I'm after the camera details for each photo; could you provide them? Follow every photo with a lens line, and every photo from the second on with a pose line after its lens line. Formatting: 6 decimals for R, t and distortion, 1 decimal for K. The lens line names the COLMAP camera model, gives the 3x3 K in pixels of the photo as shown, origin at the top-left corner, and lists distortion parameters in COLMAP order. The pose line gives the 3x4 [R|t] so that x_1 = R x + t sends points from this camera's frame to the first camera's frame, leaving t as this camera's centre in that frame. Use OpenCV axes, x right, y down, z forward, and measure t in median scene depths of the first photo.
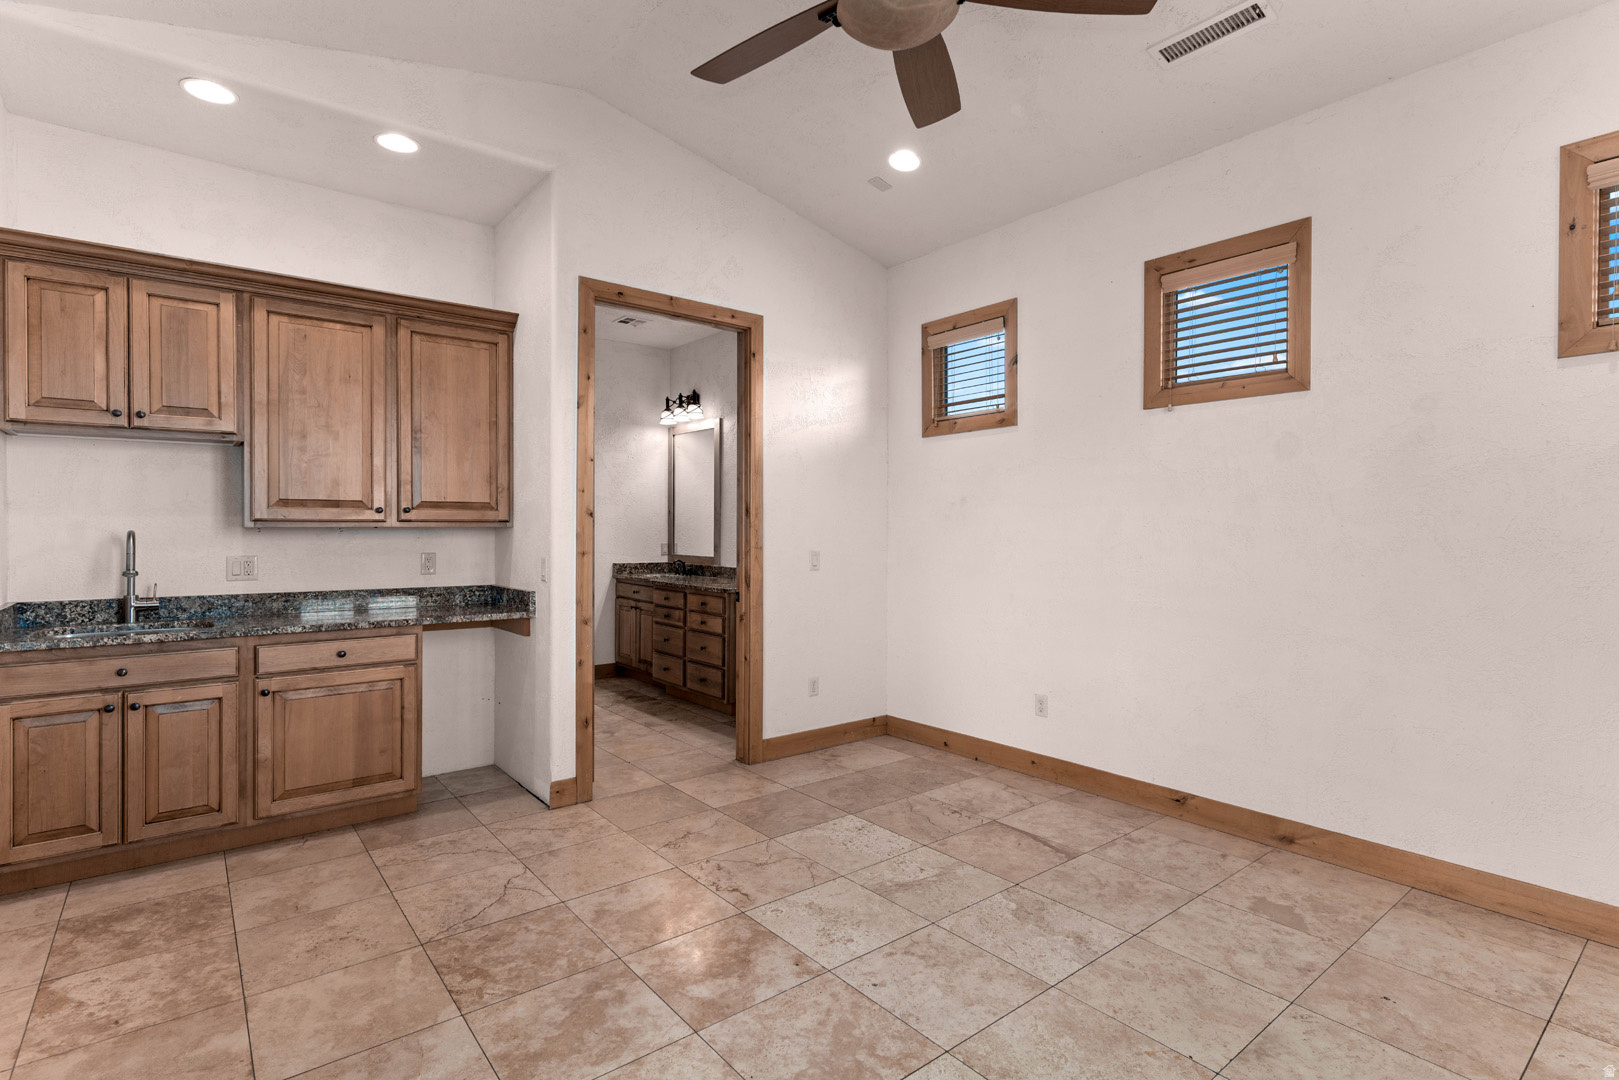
lens RADIAL K [[779.7, 0, 809.1], [0, 779.7, 534.6], [0, 0, 1]] dist [-0.000154, -0.000007]
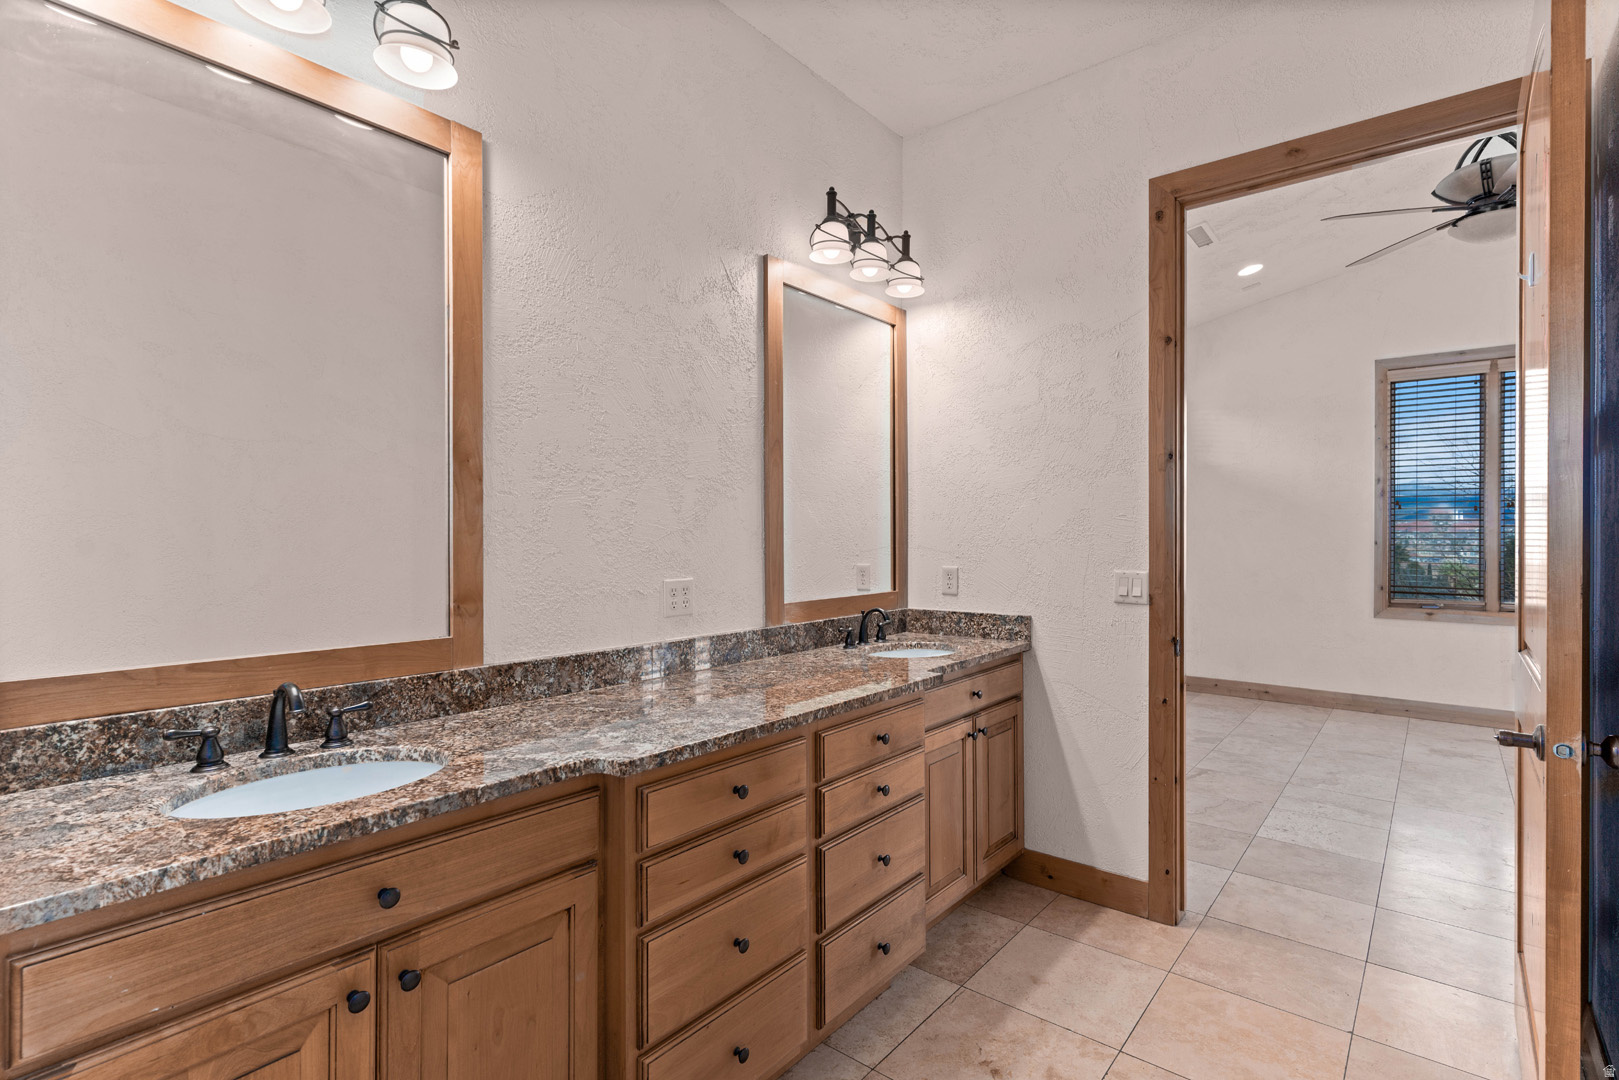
lens RADIAL K [[779.7, 0, 809.7], [0, 779.7, 535.9], [0, 0, 1]] dist [-0.000154, -0.000007]
pose [[-0.206218, -0.002984, 0.978502, -0.554130], [0.009164, 0.999946, 0.004980, -0.009255], [-0.978463, 0.009994, -0.206179, 1.260389]]
